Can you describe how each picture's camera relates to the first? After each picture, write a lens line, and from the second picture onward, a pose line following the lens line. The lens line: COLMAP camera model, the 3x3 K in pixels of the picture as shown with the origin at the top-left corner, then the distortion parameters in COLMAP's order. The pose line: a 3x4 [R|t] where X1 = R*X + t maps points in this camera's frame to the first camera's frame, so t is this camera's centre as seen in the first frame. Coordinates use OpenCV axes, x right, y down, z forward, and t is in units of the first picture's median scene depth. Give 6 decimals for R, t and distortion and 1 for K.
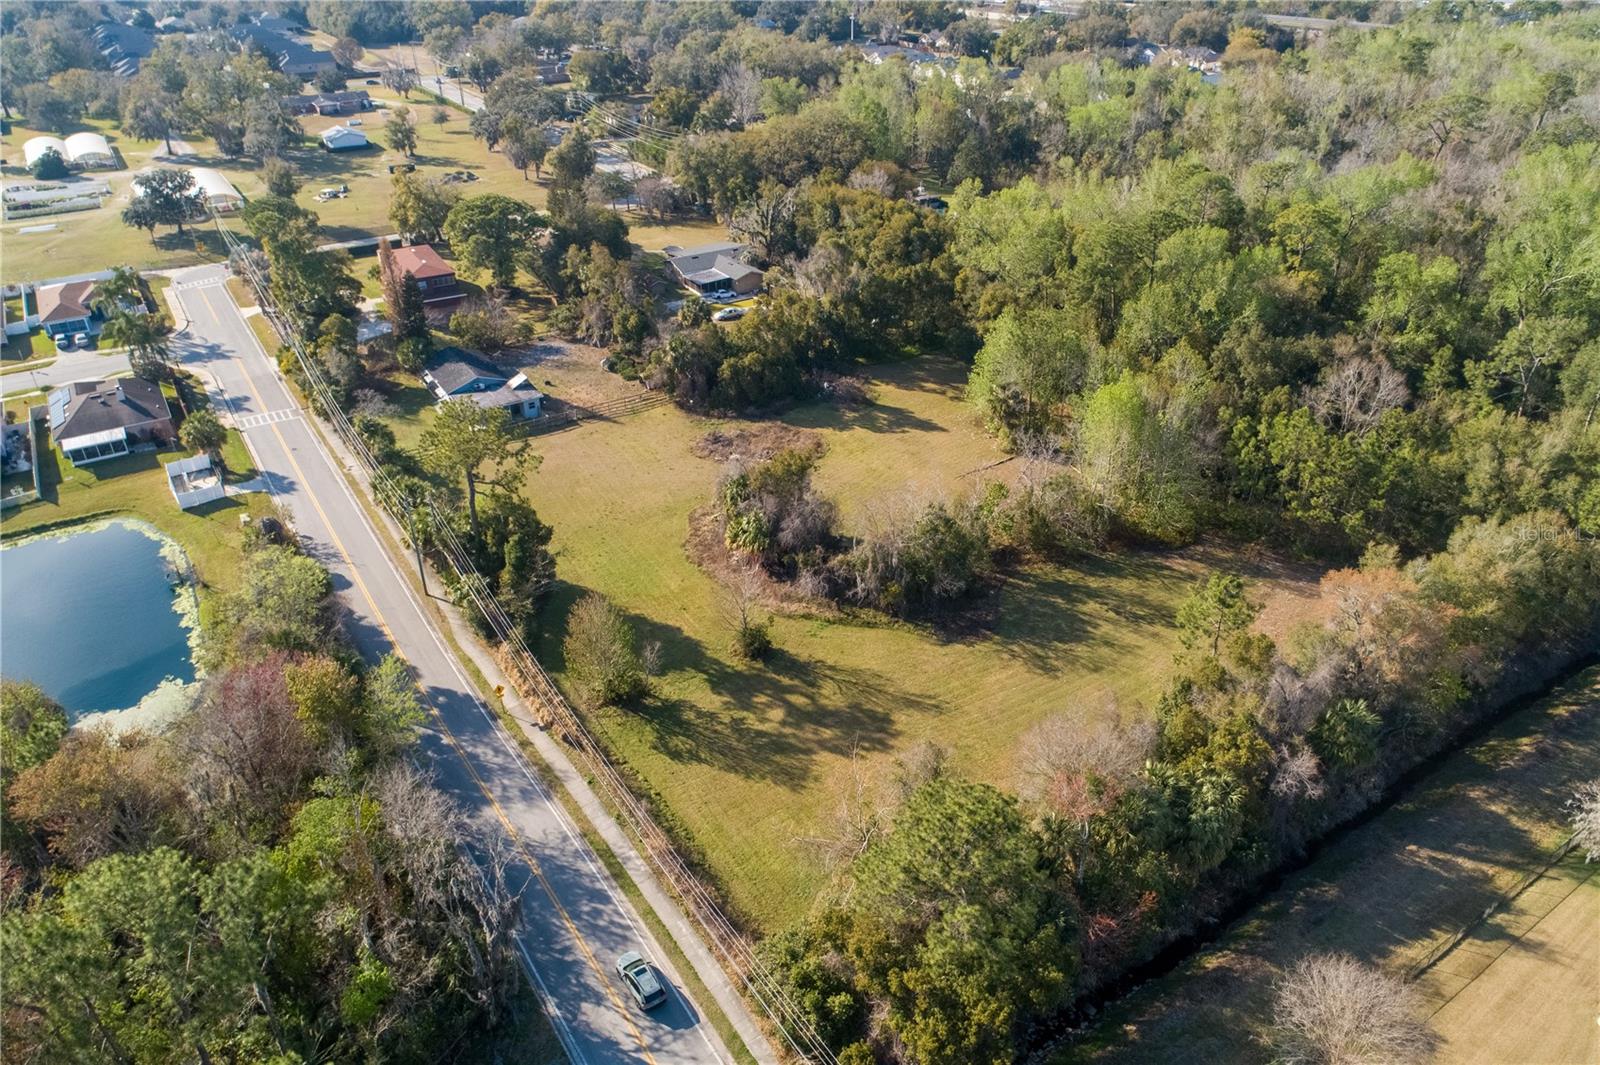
lens RADIAL K [[1084.0, 0, 806.3], [0, 1084.0, 527.8], [0, 0, 1]] dist [-0.005977, 0.008418]
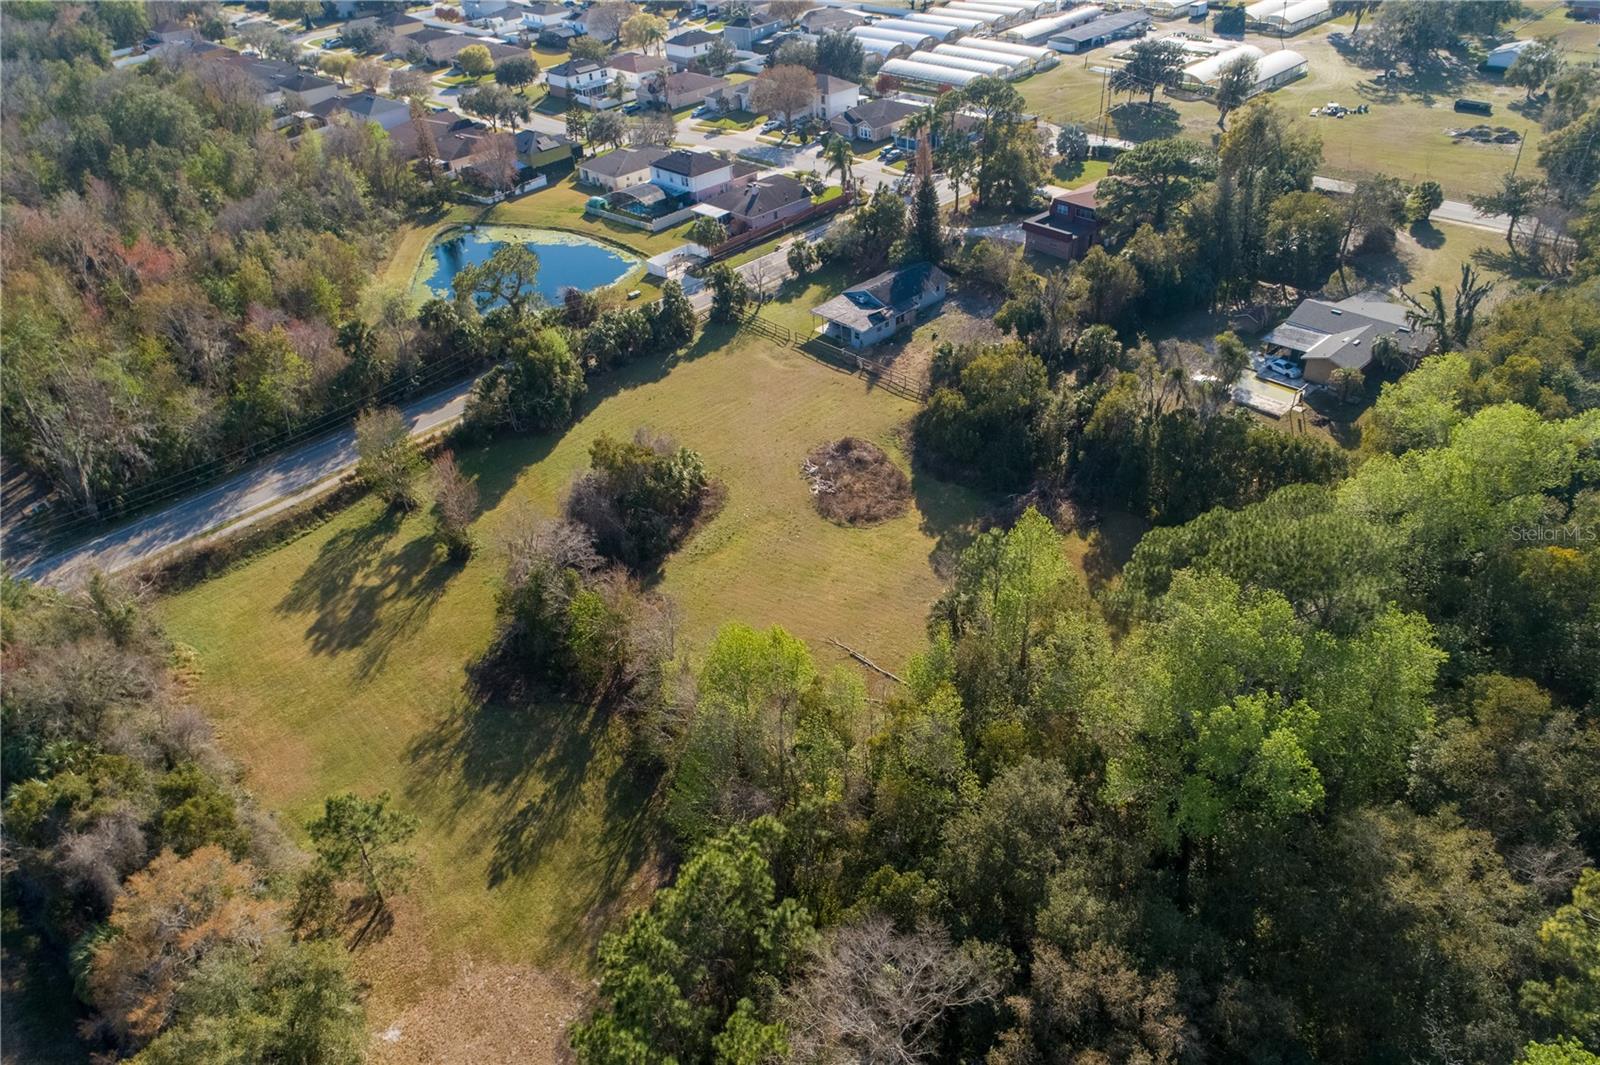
lens RADIAL K [[1084.0, 0, 807.5], [0, 1084.0, 529.8], [0, 0, 1]] dist [-0.005977, 0.008418]
pose [[0.197320, 0.564113, -0.801774, 0.737217], [-0.458417, 0.776023, 0.433177, -0.447643], [0.866555, 0.282072, 0.411724, 0.704849]]
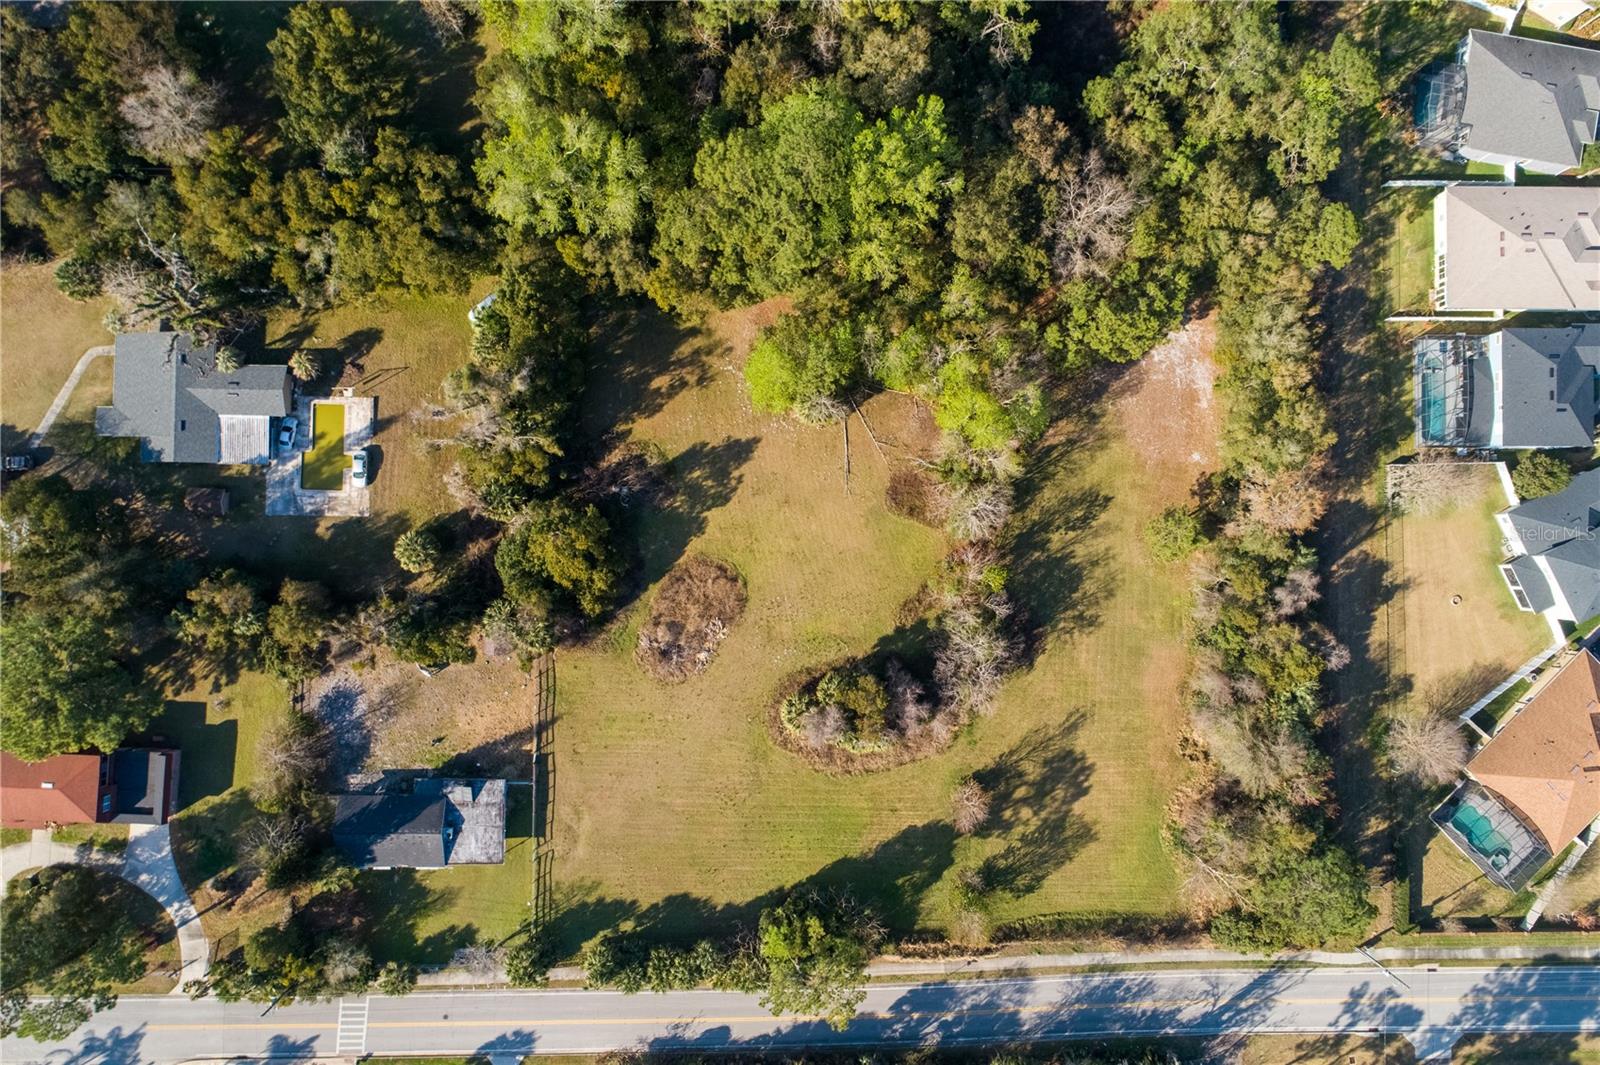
lens RADIAL K [[1084.0, 0, 782.8], [0, 1084.0, 530.4], [0, 0, 1]] dist [-0.005977, 0.008418]
pose [[0.548435, -0.835671, 0.029553, 0.050394], [0.410670, 0.299965, 0.861029, -1.043578], [-0.728401, -0.460082, 0.507697, 0.521550]]
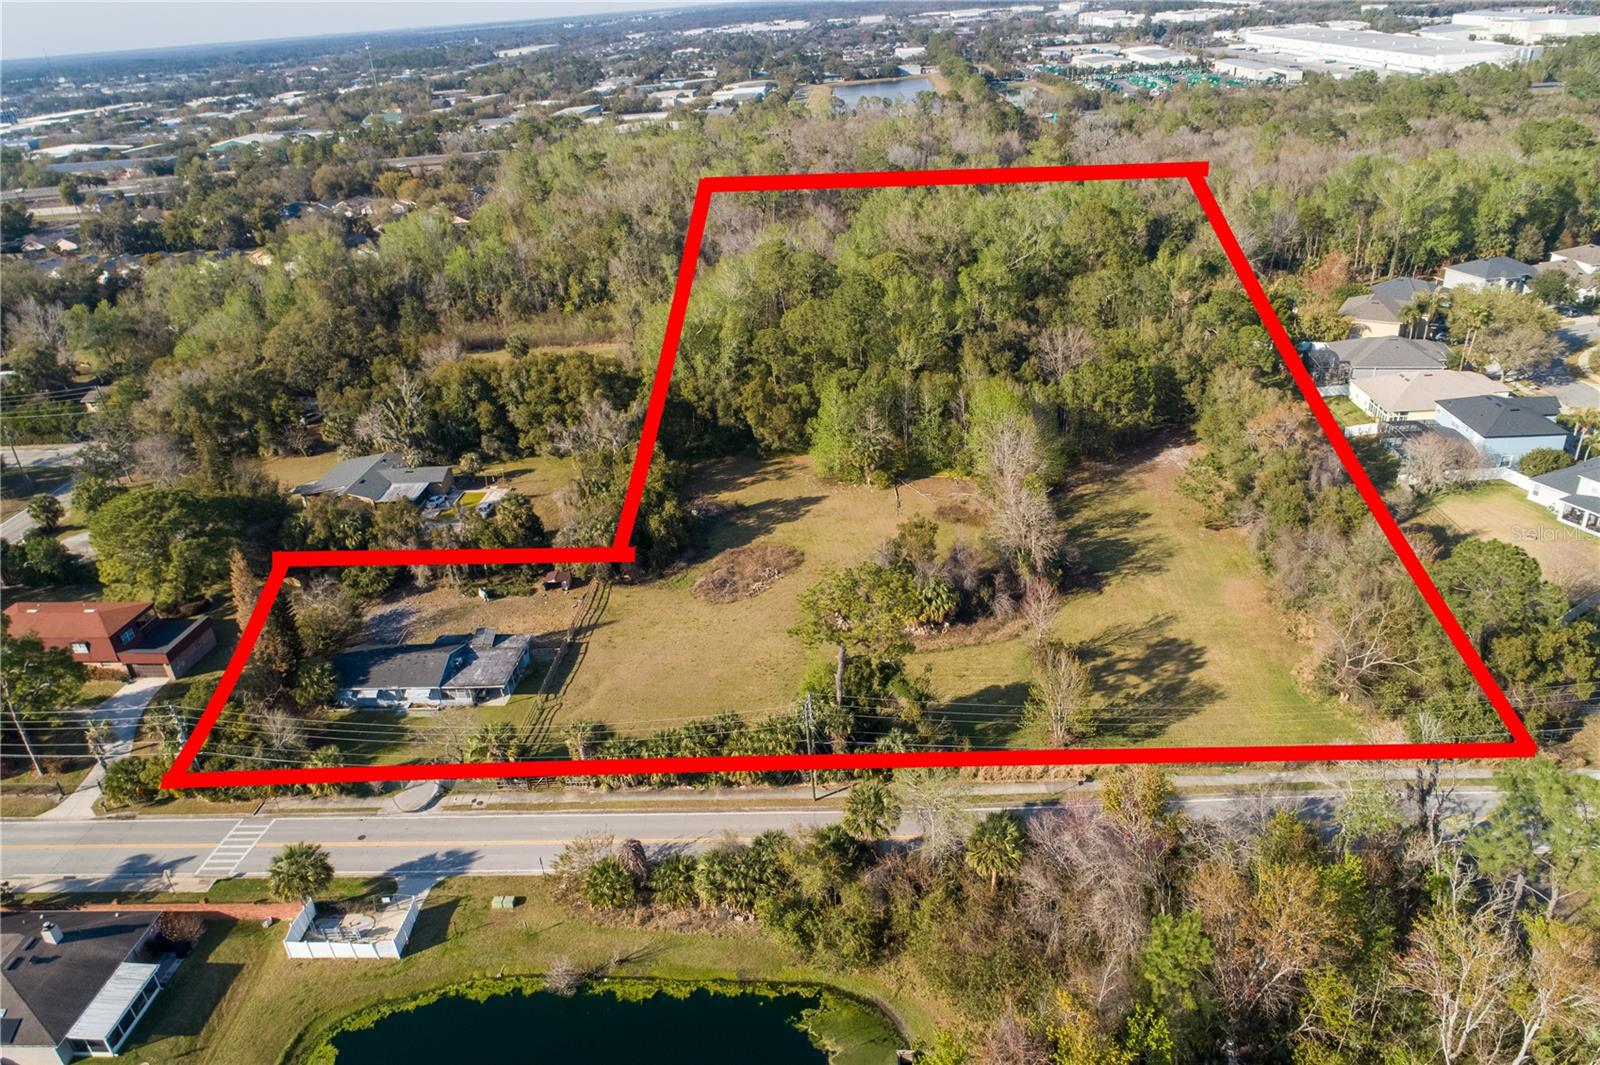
lens RADIAL K [[1084.0, 0, 800.3], [0, 1084.0, 544.8], [0, 0, 1]] dist [-0.005977, 0.008418]
pose [[0.598214, -0.400971, 0.693803, -0.801734], [0.469214, 0.877133, 0.102355, -0.201950], [-0.649598, 0.264312, 0.712854, 0.258587]]
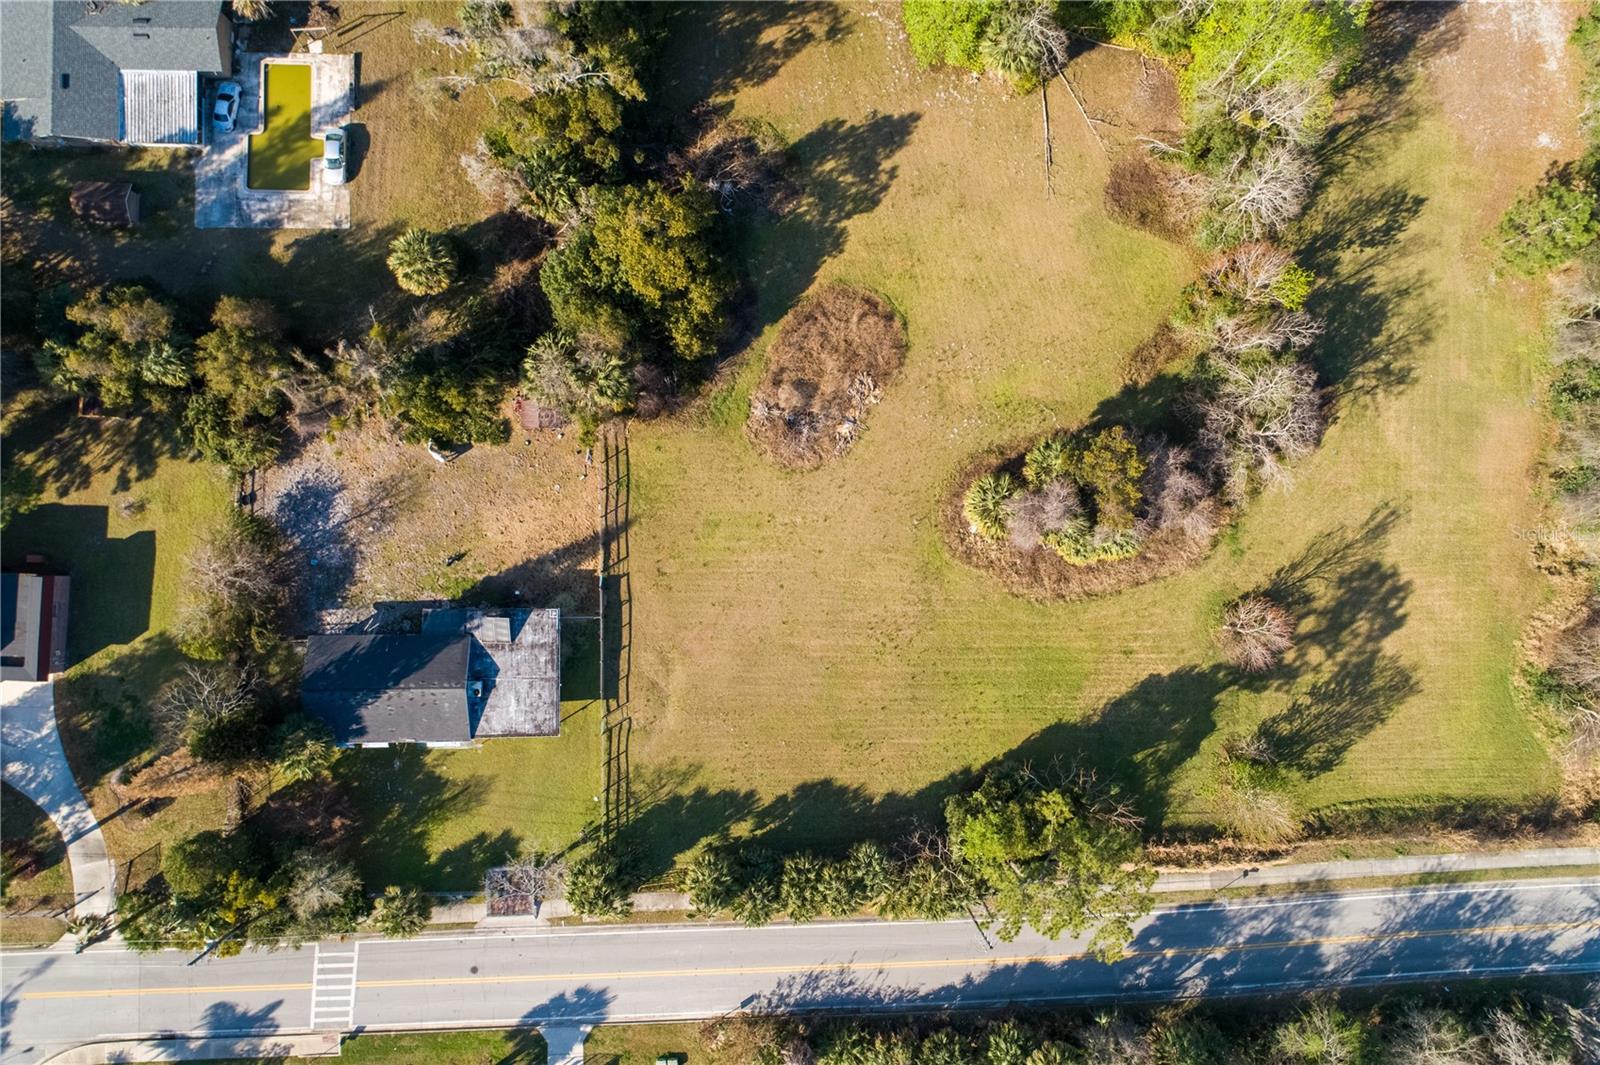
lens RADIAL K [[1078.8, 0, 773.9], [0, 1078.8, 531.5], [0, 0, 1]] dist [-0.001356, 0.001766]
pose [[0.533433, -0.844549, 0.046763, -0.194363], [0.404106, 0.303029, 0.863060, -0.725777], [-0.743067, -0.441487, 0.502933, 0.715728]]
